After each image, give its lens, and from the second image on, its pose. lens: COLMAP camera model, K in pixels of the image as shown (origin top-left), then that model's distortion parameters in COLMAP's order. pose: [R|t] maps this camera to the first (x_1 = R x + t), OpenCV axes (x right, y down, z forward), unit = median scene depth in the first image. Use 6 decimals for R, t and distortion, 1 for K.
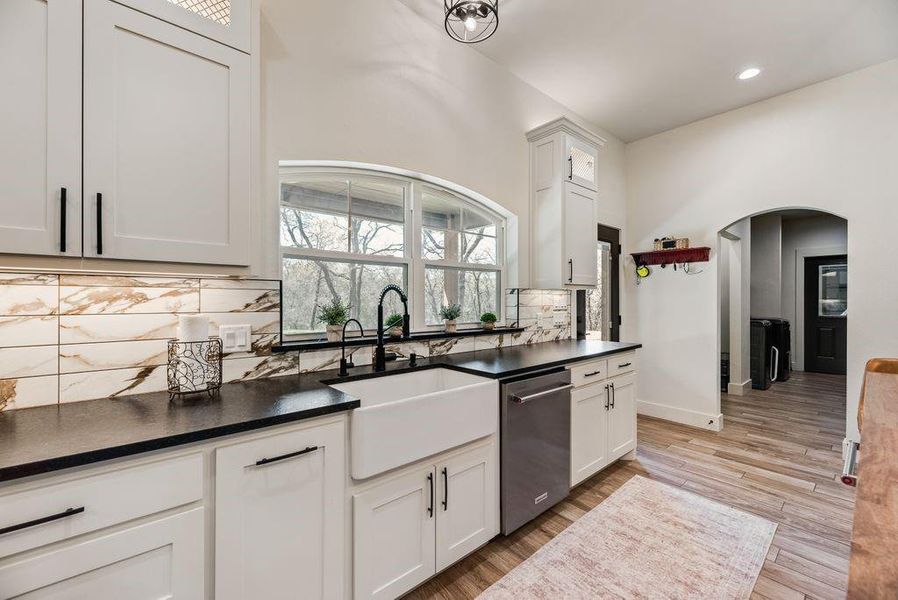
lens RADIAL K [[359.8, 0, 452.5], [0, 359.8, 298.6], [0, 0, 1]] dist [-0.002401, 0.000643]
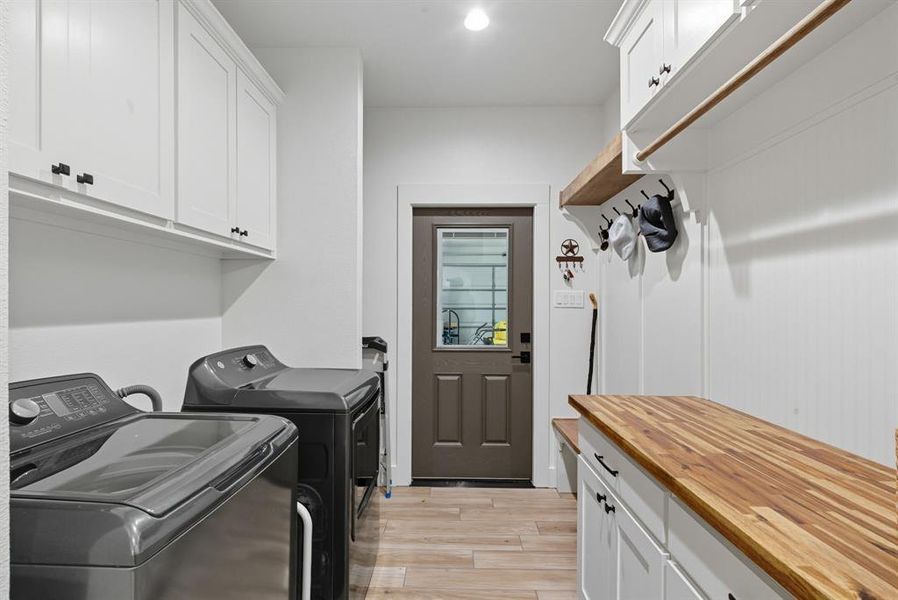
lens RADIAL K [[359.8, 0, 448.8], [0, 359.8, 305.5], [0, 0, 1]] dist [-0.002401, 0.000643]
pose [[0.675362, 0.004353, 0.737474, 2.178740], [-0.002797, 0.999991, -0.003342, 0.013918], [-0.737482, 0.000194, 0.675367, 2.137962]]
